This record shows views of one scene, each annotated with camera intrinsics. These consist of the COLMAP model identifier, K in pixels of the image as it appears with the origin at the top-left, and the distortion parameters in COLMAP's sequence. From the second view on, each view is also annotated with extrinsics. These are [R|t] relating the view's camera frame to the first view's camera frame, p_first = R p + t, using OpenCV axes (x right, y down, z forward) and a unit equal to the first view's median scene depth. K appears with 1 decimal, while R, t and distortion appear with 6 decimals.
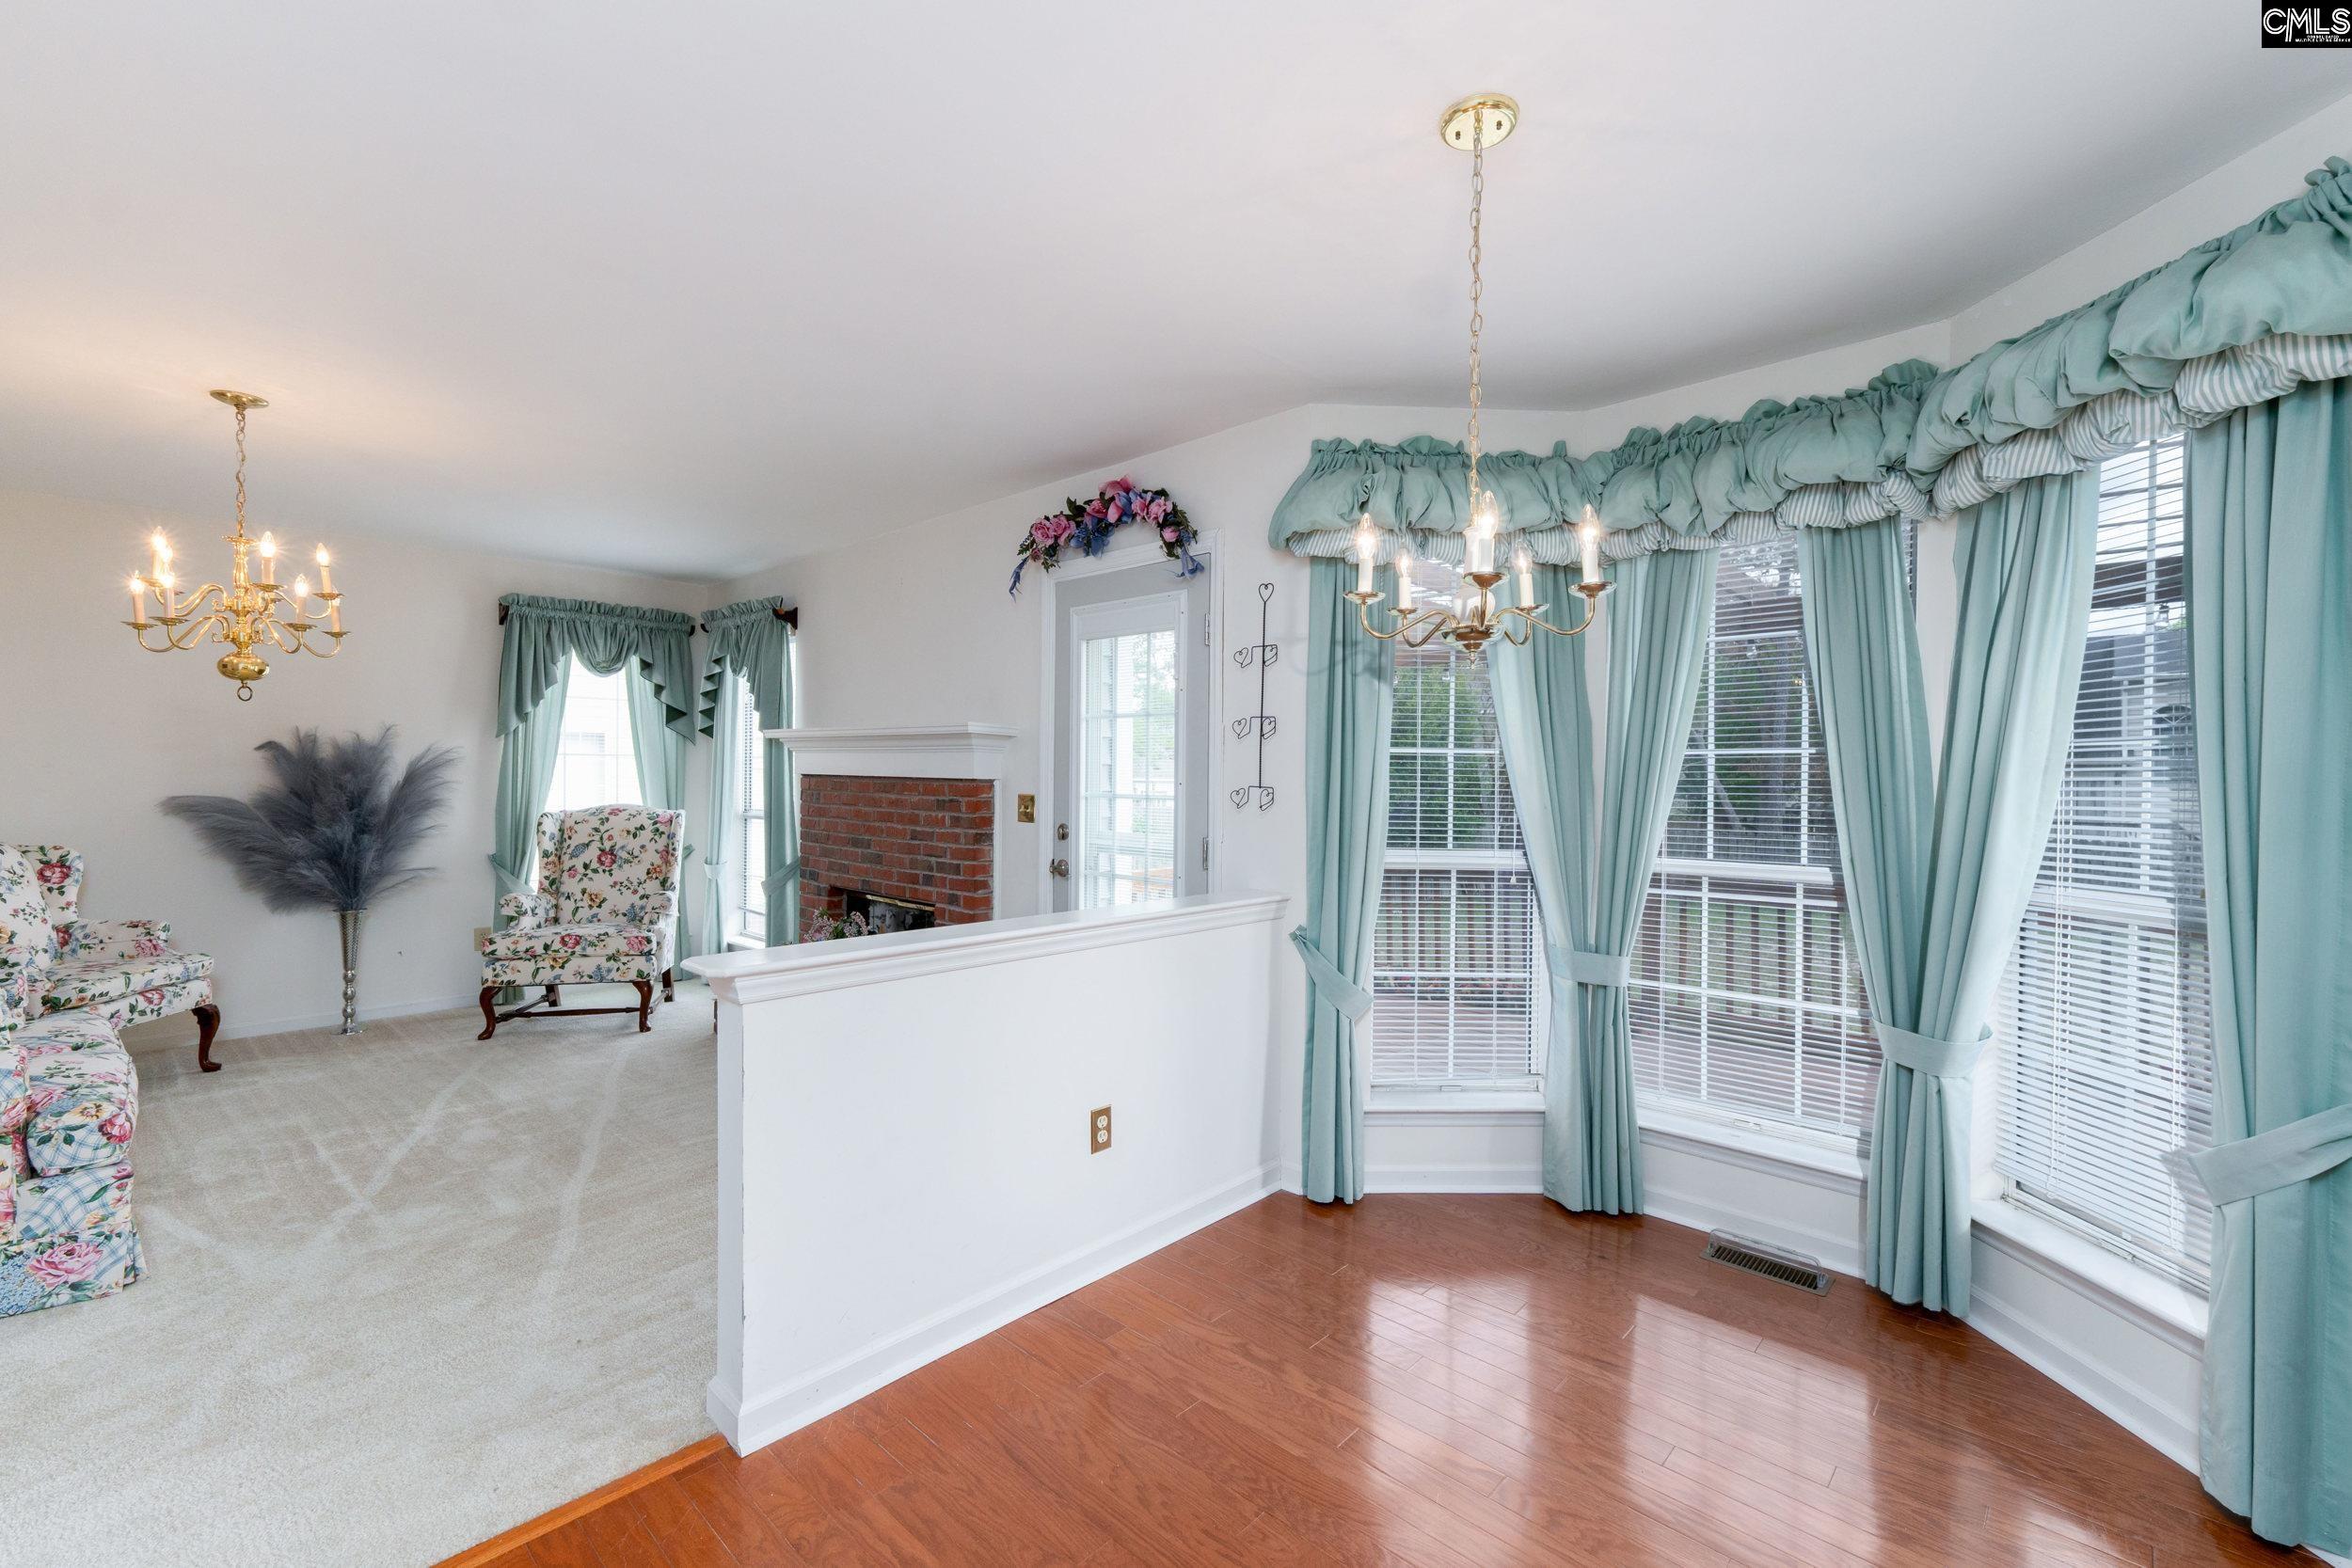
lens RADIAL K [[993.0, 0, 1186.3], [0, 993.0, 777.1], [0, 0, 1]] dist [0.007022, -0.001354]
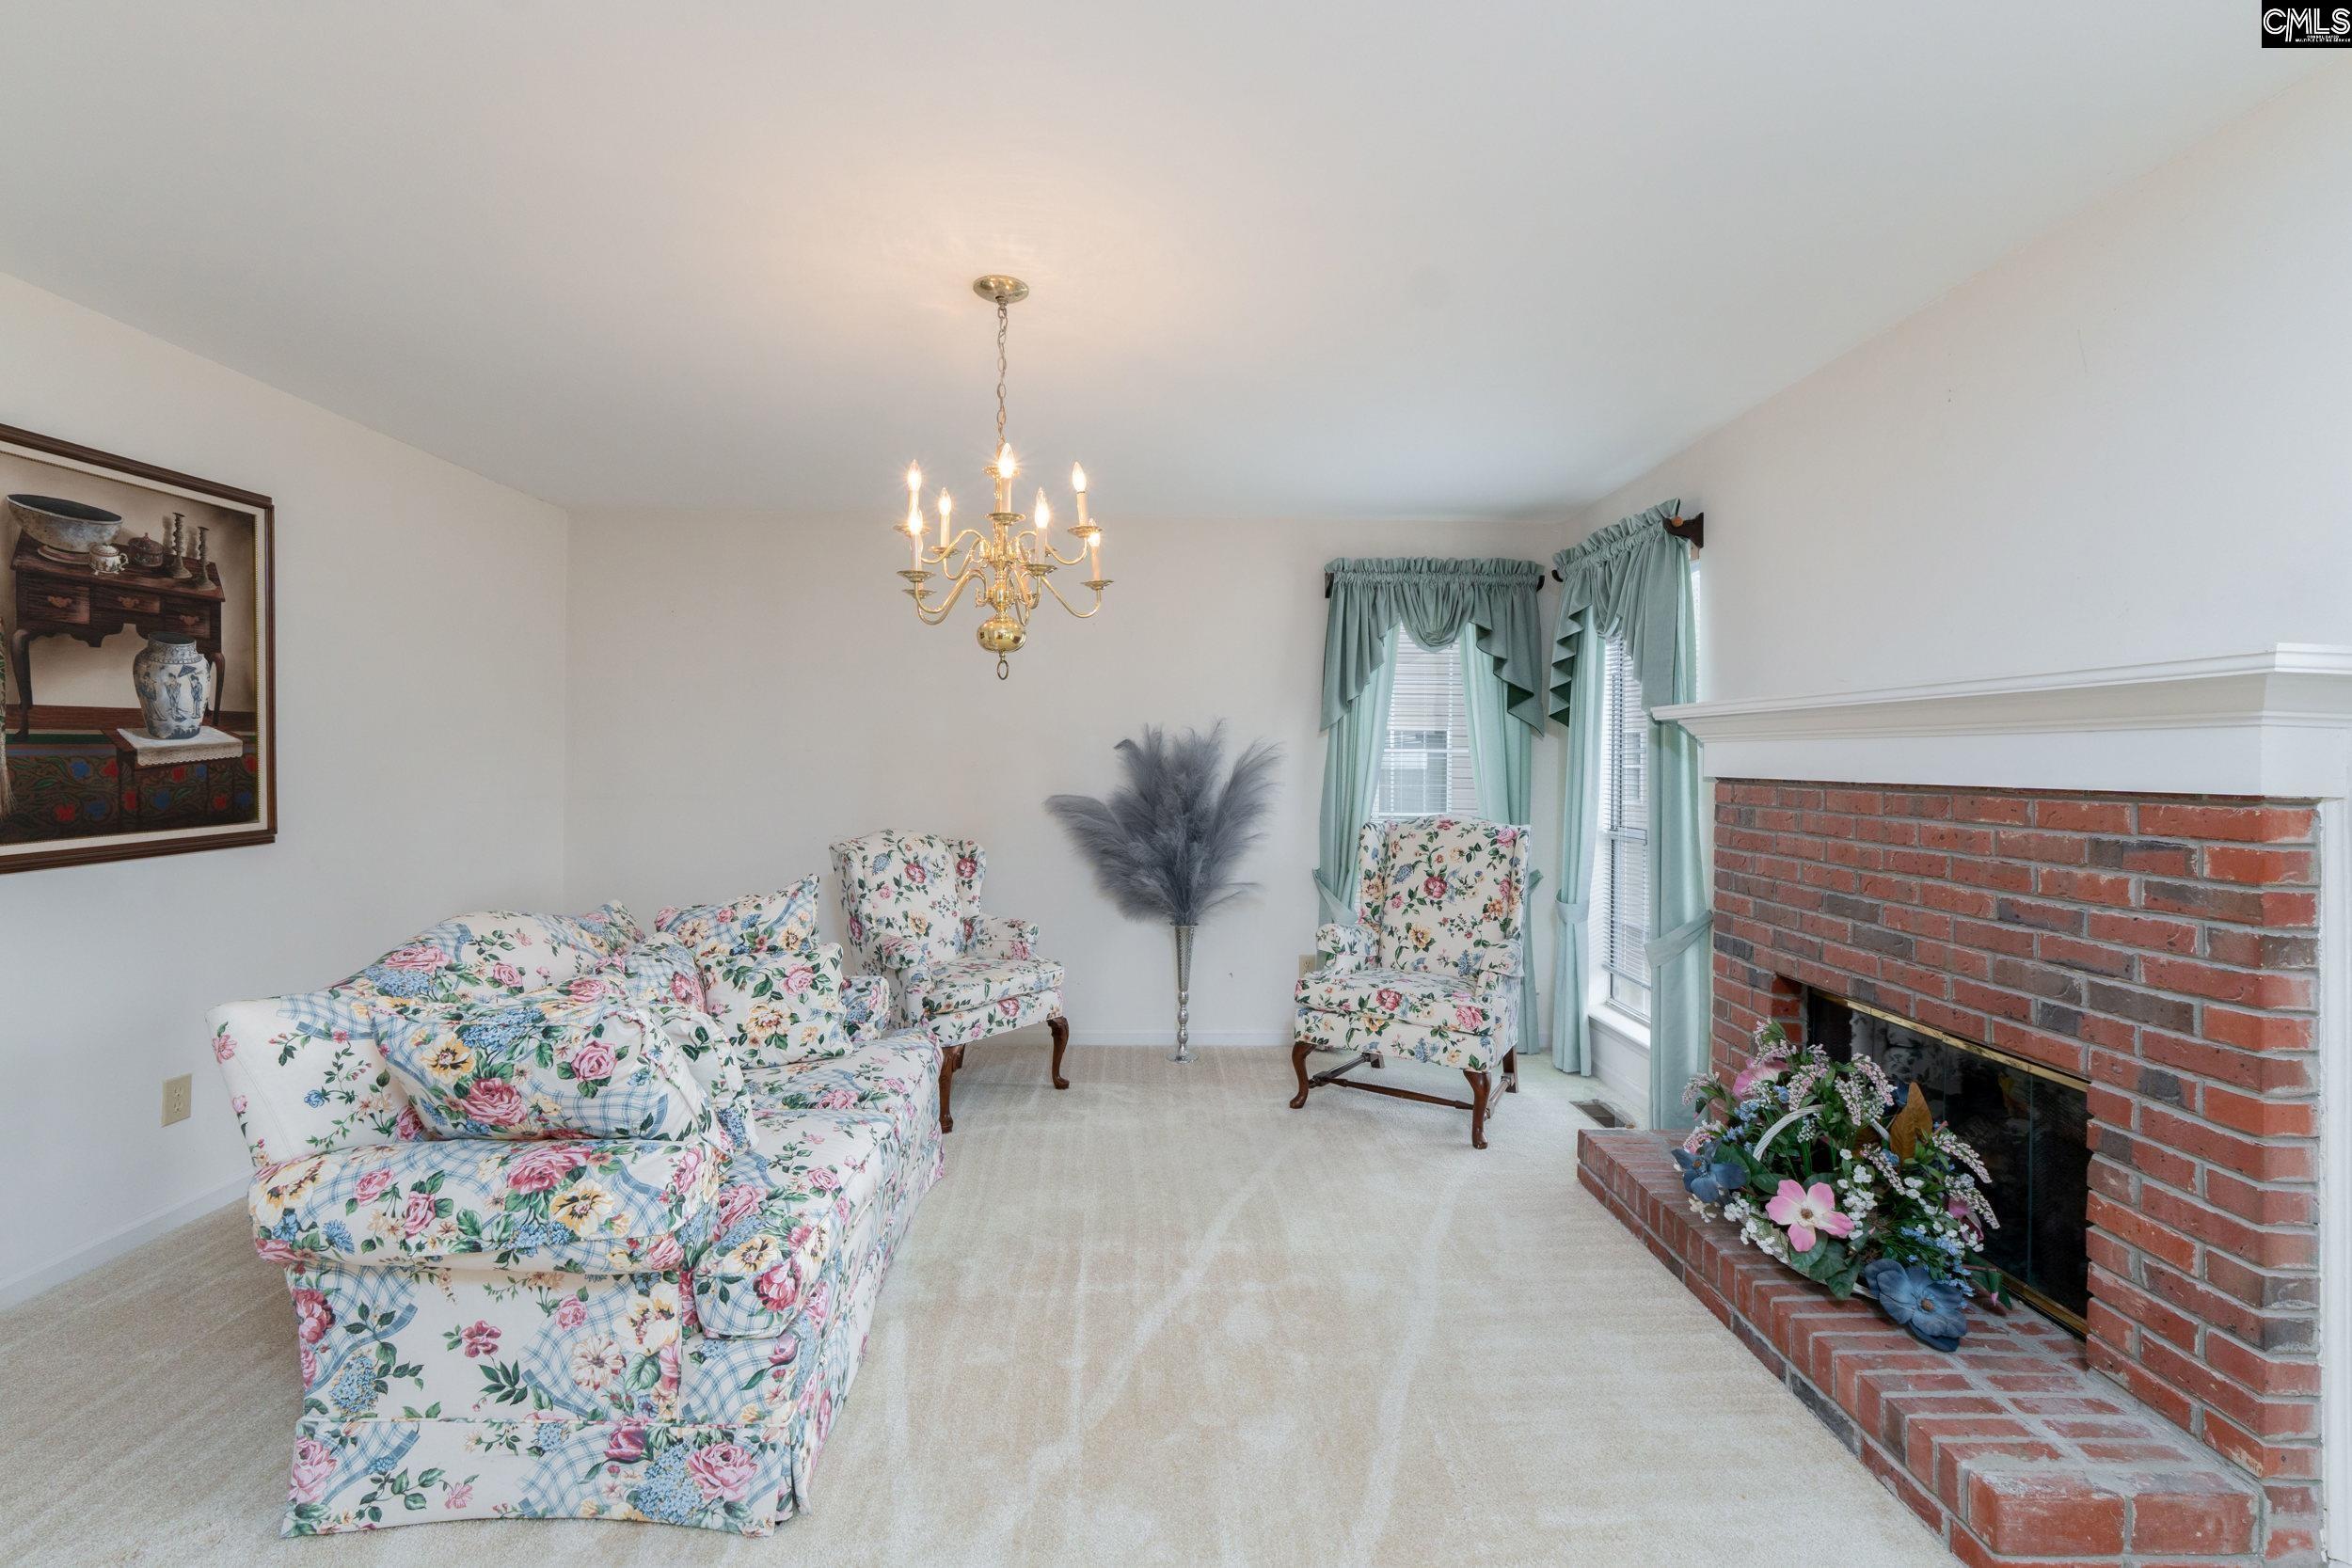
lens RADIAL K [[993.0, 0, 1184.3], [0, 993.0, 759.6], [0, 0, 1]] dist [0.007022, -0.001354]
pose [[0.702027, -0.005016, -0.712132, -0.272067], [-0.007938, 0.999858, -0.014867, -0.003883], [0.712106, 0.016090, 0.701888, 0.509966]]
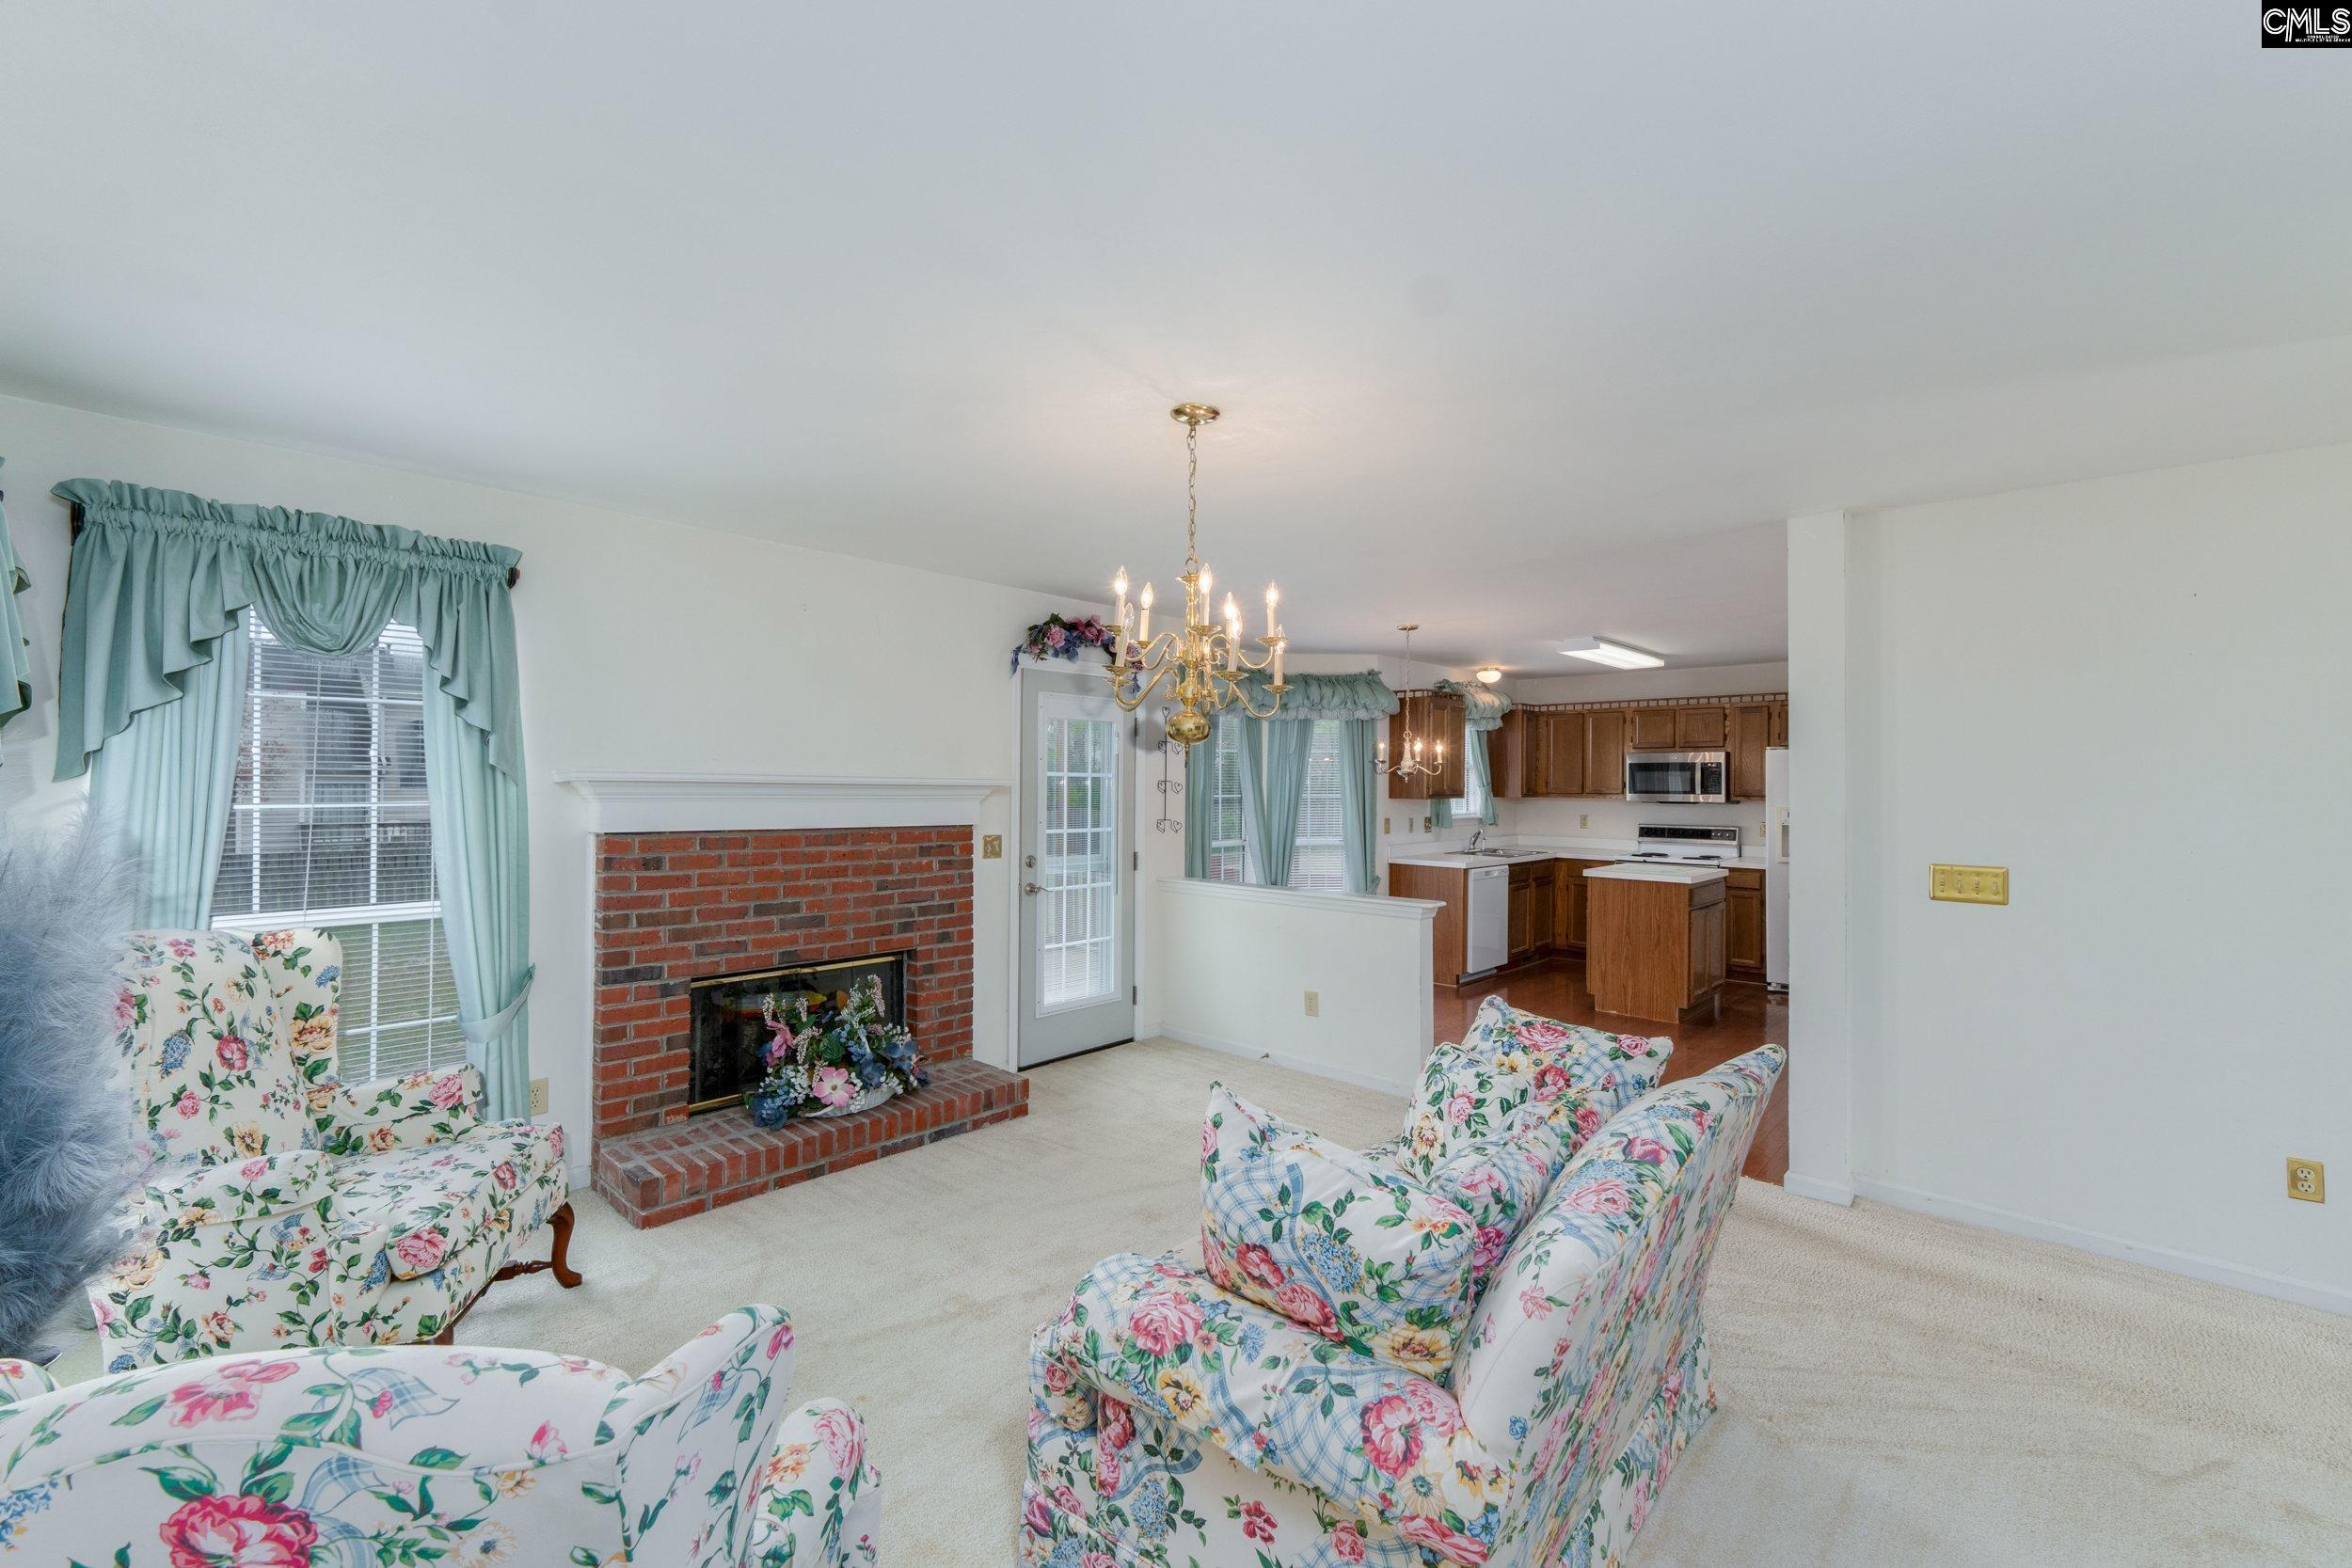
lens RADIAL K [[993.0, 0, 1187.9], [0, 993.0, 774.0], [0, 0, 1]] dist [0.007022, -0.001354]
pose [[-0.008015, 0.001187, 0.999967, -1.605814], [-0.002098, 0.999997, -0.001204, -0.065460], [-0.999966, -0.002107, -0.008013, 0.904850]]
